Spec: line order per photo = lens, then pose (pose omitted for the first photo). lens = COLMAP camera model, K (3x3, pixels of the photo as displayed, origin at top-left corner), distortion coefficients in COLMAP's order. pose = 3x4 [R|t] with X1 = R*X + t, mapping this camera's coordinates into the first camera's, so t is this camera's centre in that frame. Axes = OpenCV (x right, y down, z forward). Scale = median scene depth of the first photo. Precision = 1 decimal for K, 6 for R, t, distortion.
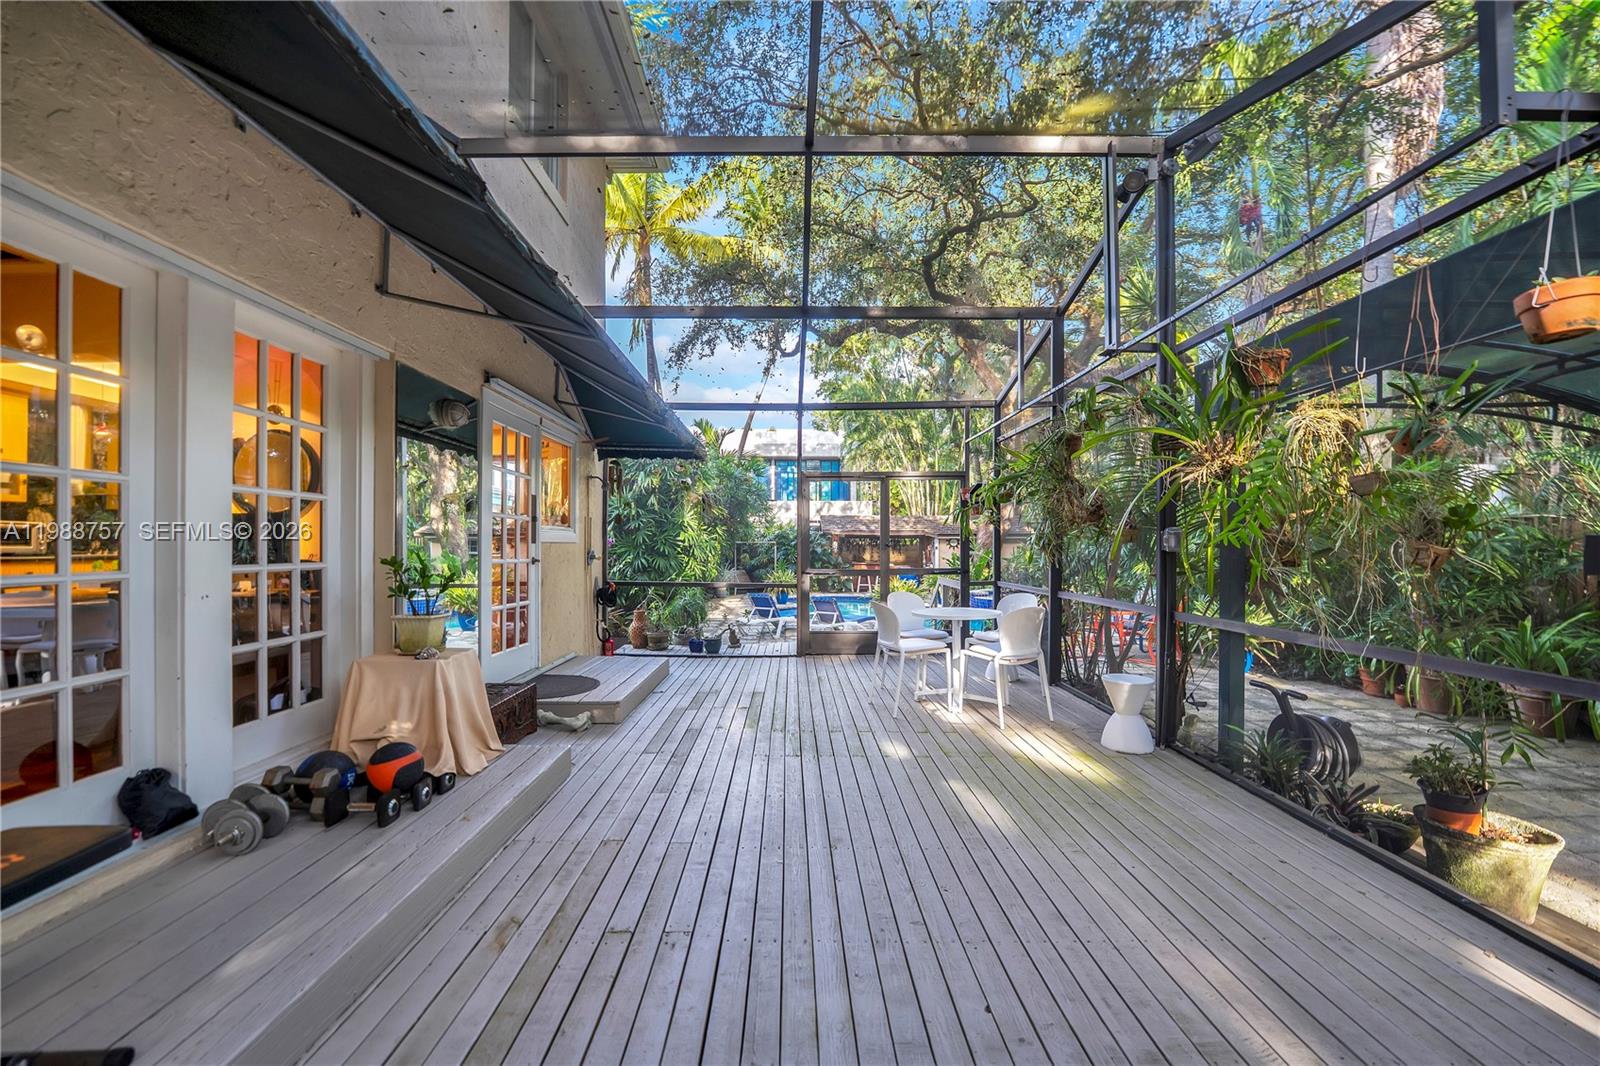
lens RADIAL K [[659.9, 0, 794.5], [0, 659.9, 545.6], [0, 0, 1]] dist [-0.021706, 0.000522]
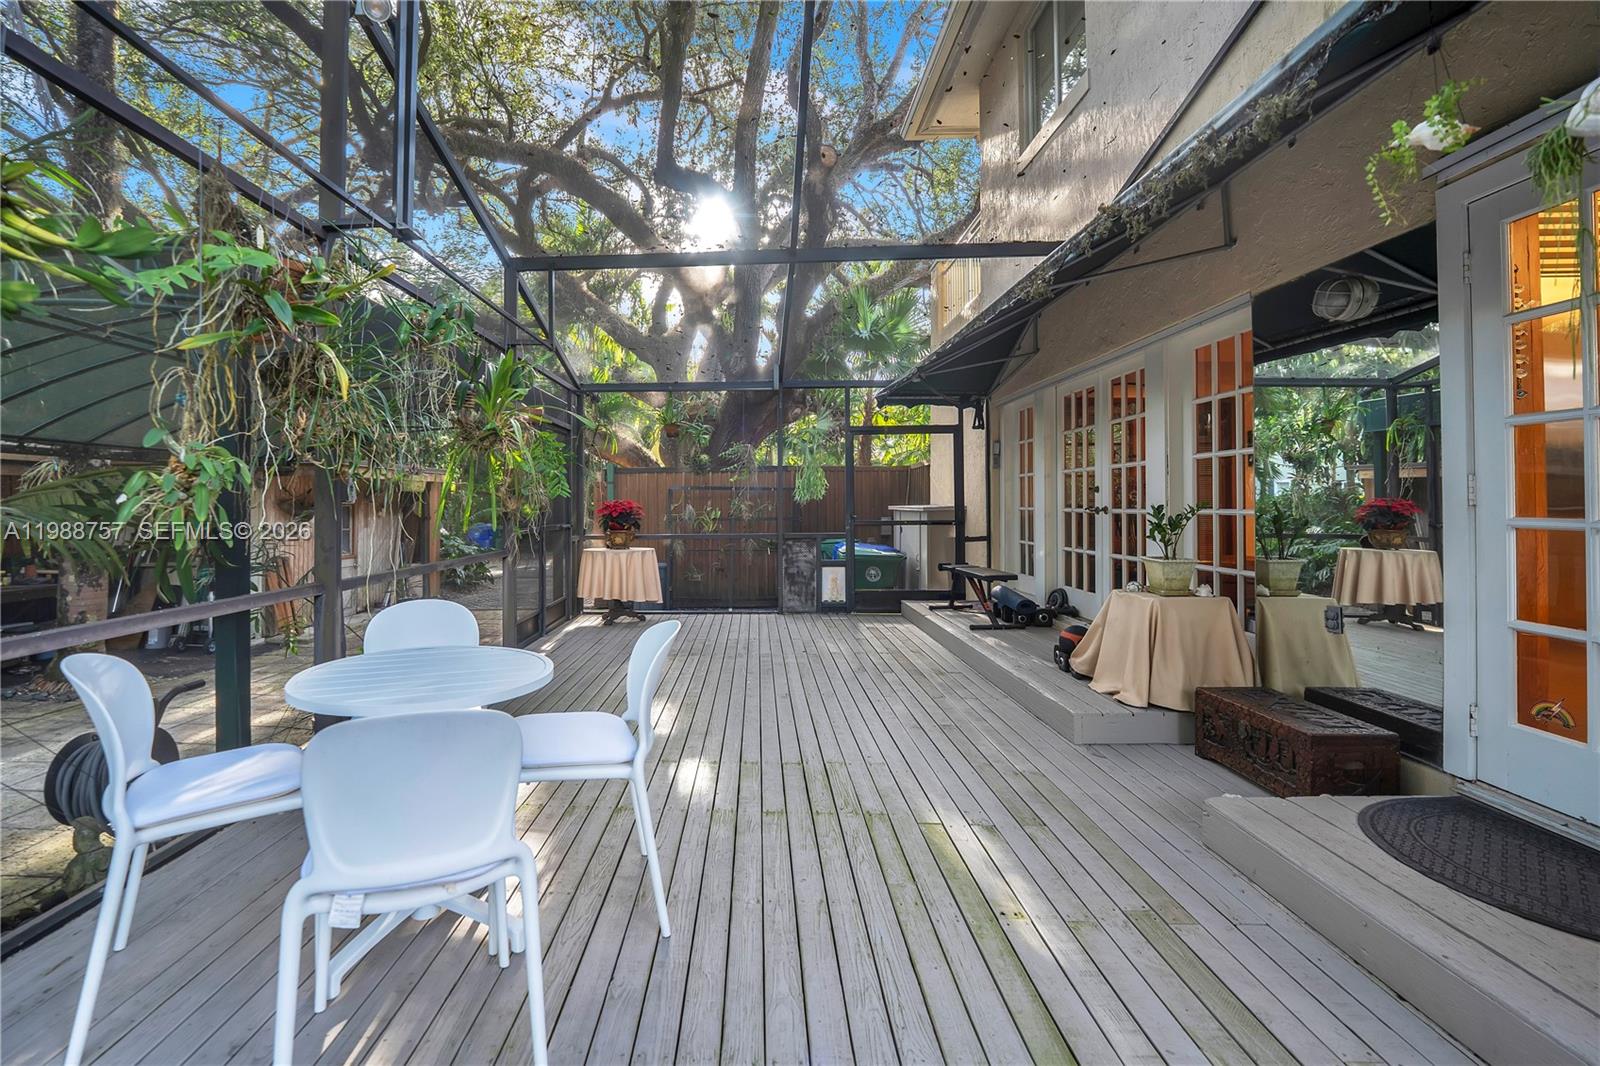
lens RADIAL K [[659.9, 0, 762.9], [0, 659.9, 500.5], [0, 0, 1]] dist [-0.021706, 0.000522]
pose [[-0.999991, 0.004082, -0.001411, 0.077988], [0.004088, 0.999982, -0.004313, 0.012087], [0.001394, -0.004319, -0.999990, 1.692469]]
